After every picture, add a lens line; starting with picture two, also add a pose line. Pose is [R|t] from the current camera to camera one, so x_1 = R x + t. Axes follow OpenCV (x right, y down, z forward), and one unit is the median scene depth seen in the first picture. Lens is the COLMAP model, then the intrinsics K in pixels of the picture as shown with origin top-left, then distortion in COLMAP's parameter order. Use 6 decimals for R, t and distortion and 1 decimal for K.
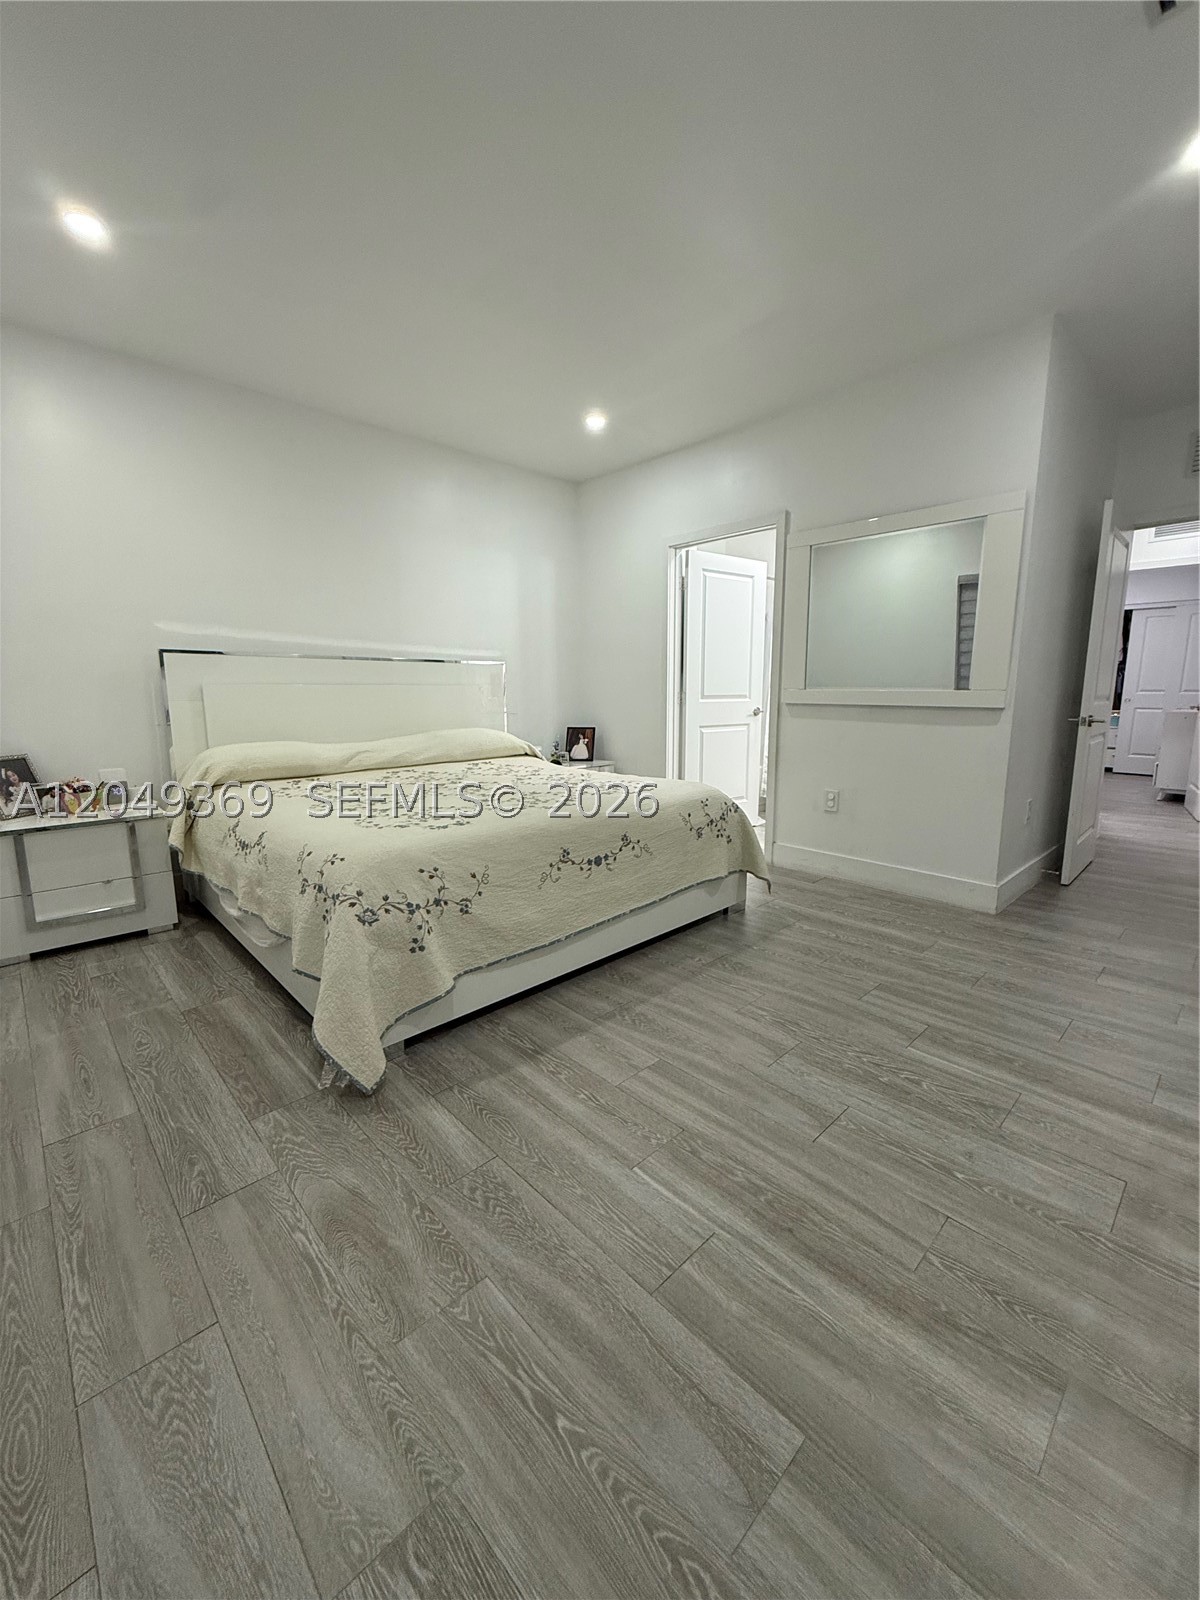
lens RADIAL K [[640.9, 0, 600.0], [0, 640.9, 792.5], [0, 0, 1]] dist [0.000093, 0.000313]
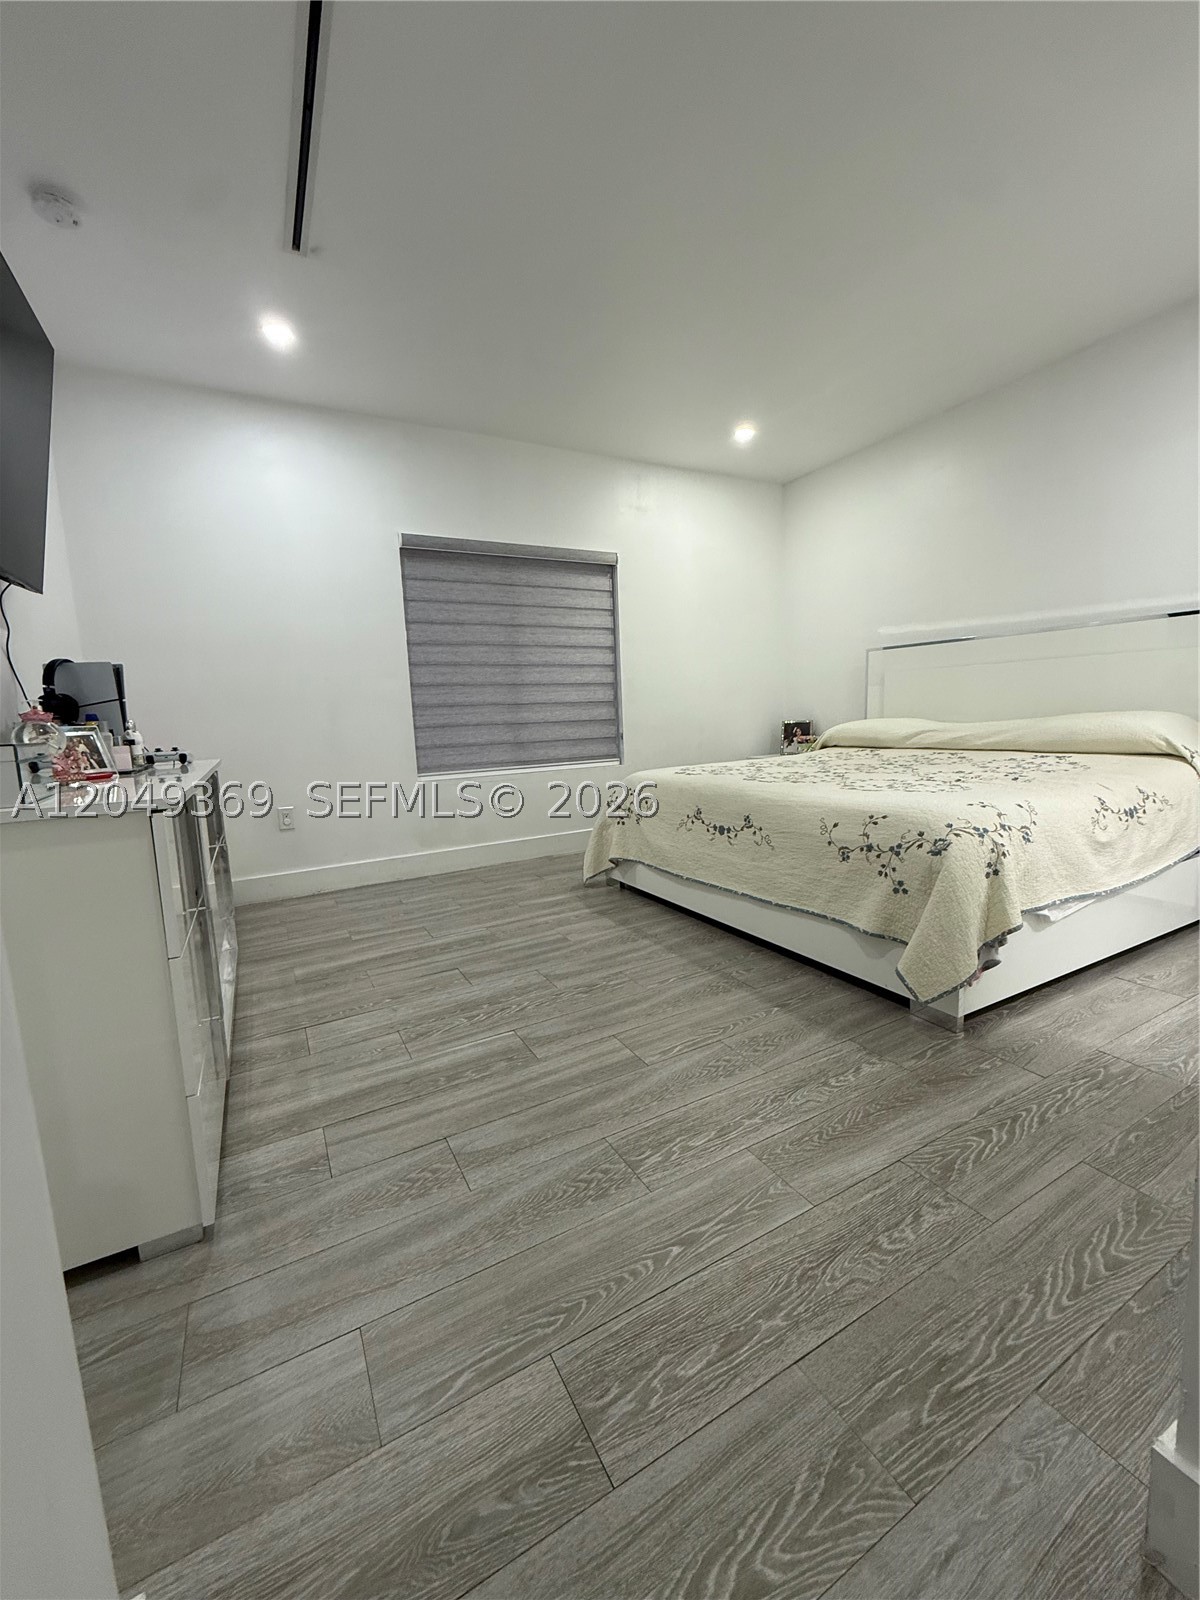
lens RADIAL K [[634.3, 0, 600.0], [0, 634.3, 800.0], [0, 0, 1]] dist [-0.010791, 0.000032]
pose [[-0.255518, 0.148478, -0.955335, 1.183783], [-0.109621, 0.977315, 0.181213, -0.127171], [0.960570, 0.151028, -0.233445, 1.162547]]
